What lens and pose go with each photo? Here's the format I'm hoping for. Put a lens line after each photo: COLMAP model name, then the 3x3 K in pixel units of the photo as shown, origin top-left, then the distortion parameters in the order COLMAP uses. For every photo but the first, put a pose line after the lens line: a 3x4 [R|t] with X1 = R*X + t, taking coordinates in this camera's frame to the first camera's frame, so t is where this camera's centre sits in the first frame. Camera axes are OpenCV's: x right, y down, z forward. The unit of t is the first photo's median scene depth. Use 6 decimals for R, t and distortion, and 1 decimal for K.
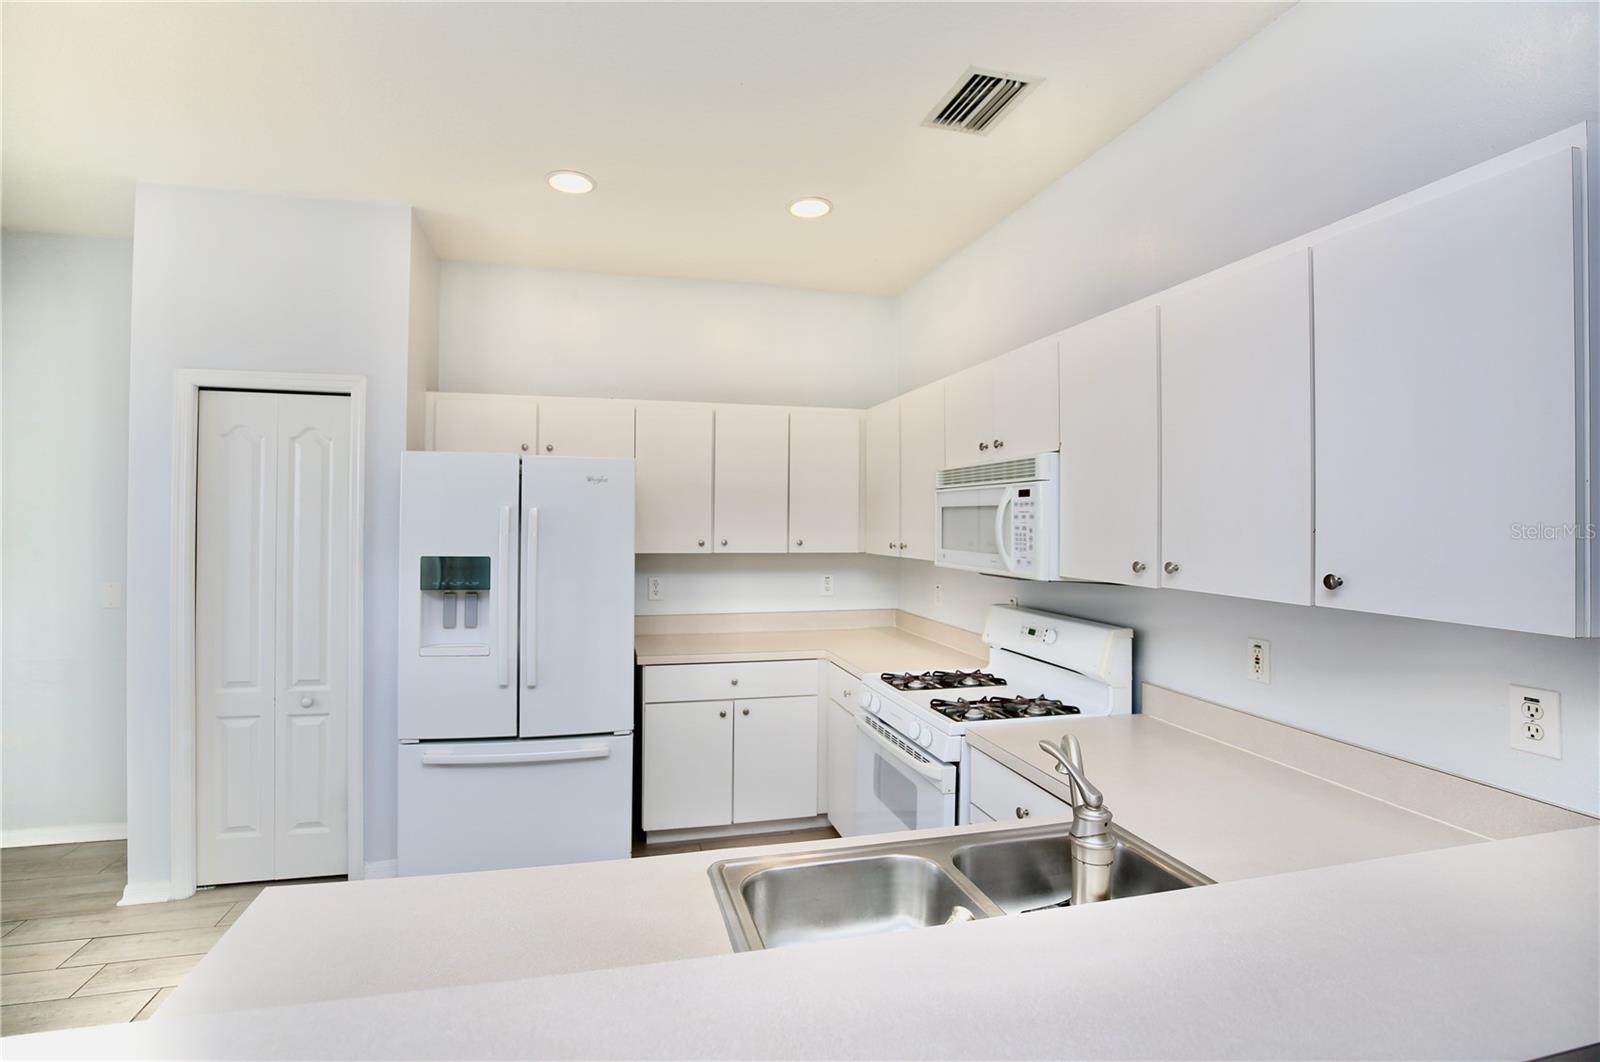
lens RADIAL K [[724.6, 0, 787.9], [0, 724.6, 520.2], [0, 0, 1]] dist [-0.039014, 0.009731]
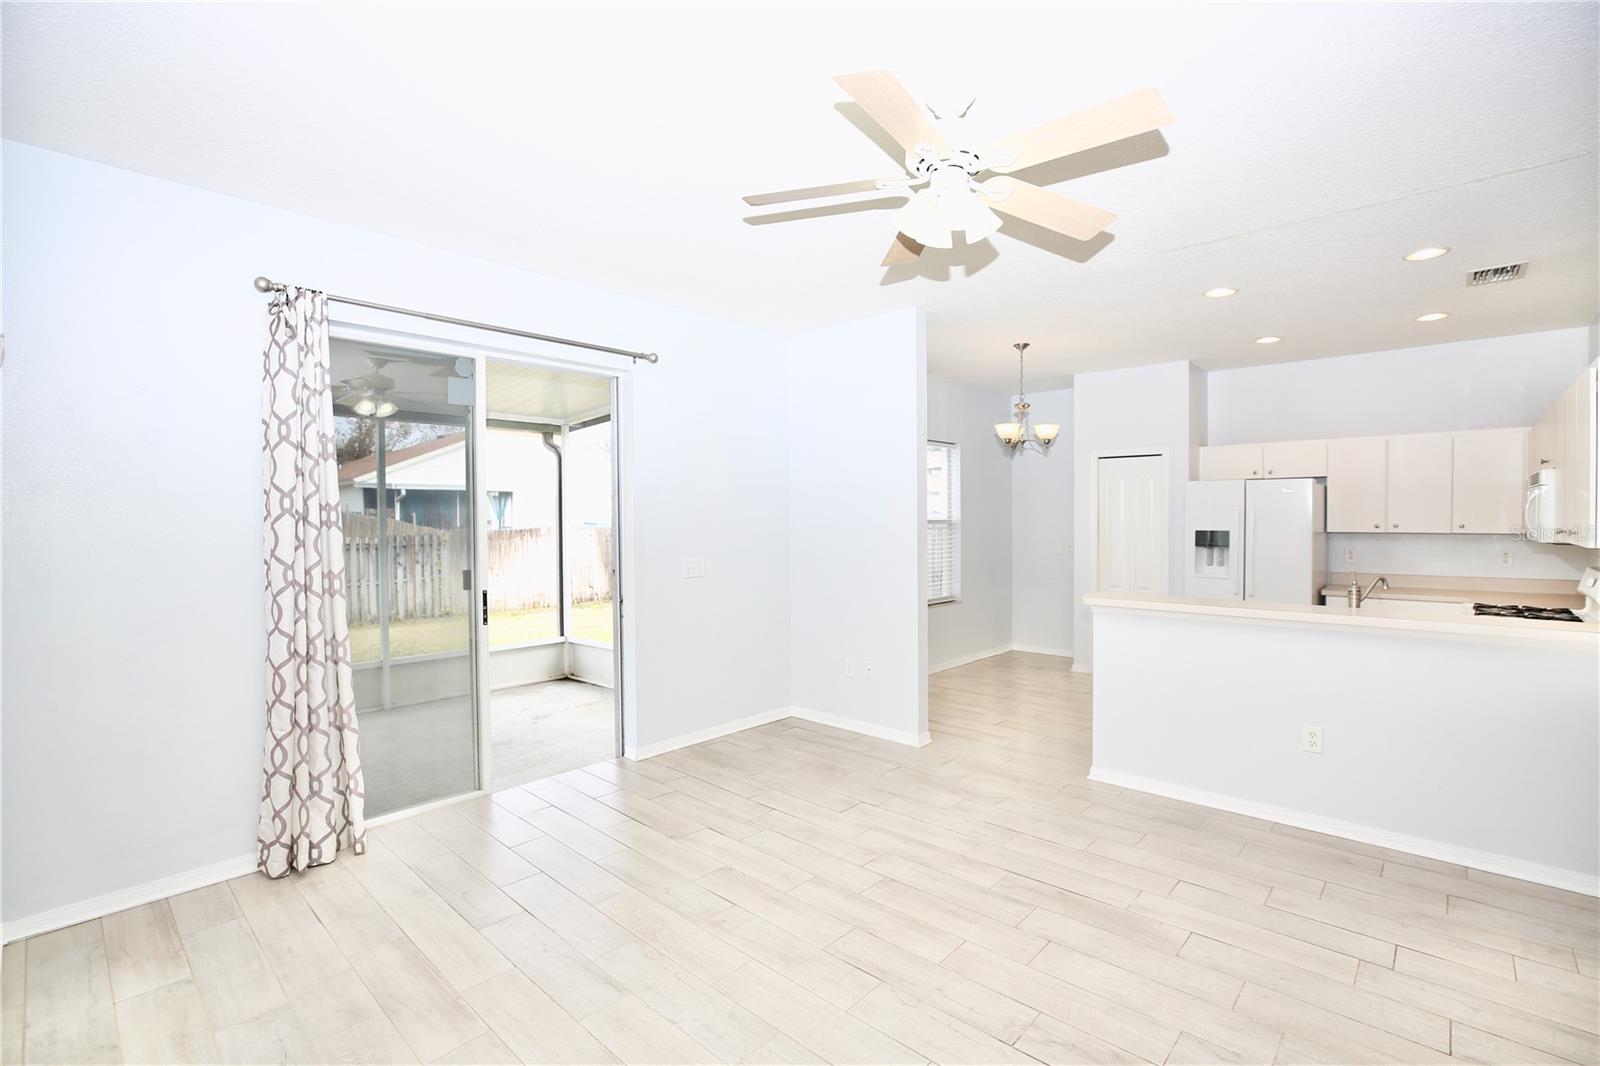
lens RADIAL K [[724.6, 0, 804.8], [0, 724.6, 535.1], [0, 0, 1]] dist [-0.039014, 0.009731]
pose [[0.555012, 0.009670, -0.831786, 0.601037], [0.014177, 0.999677, 0.021081, 0.003215], [0.831722, -0.023492, 0.554695, -1.122300]]
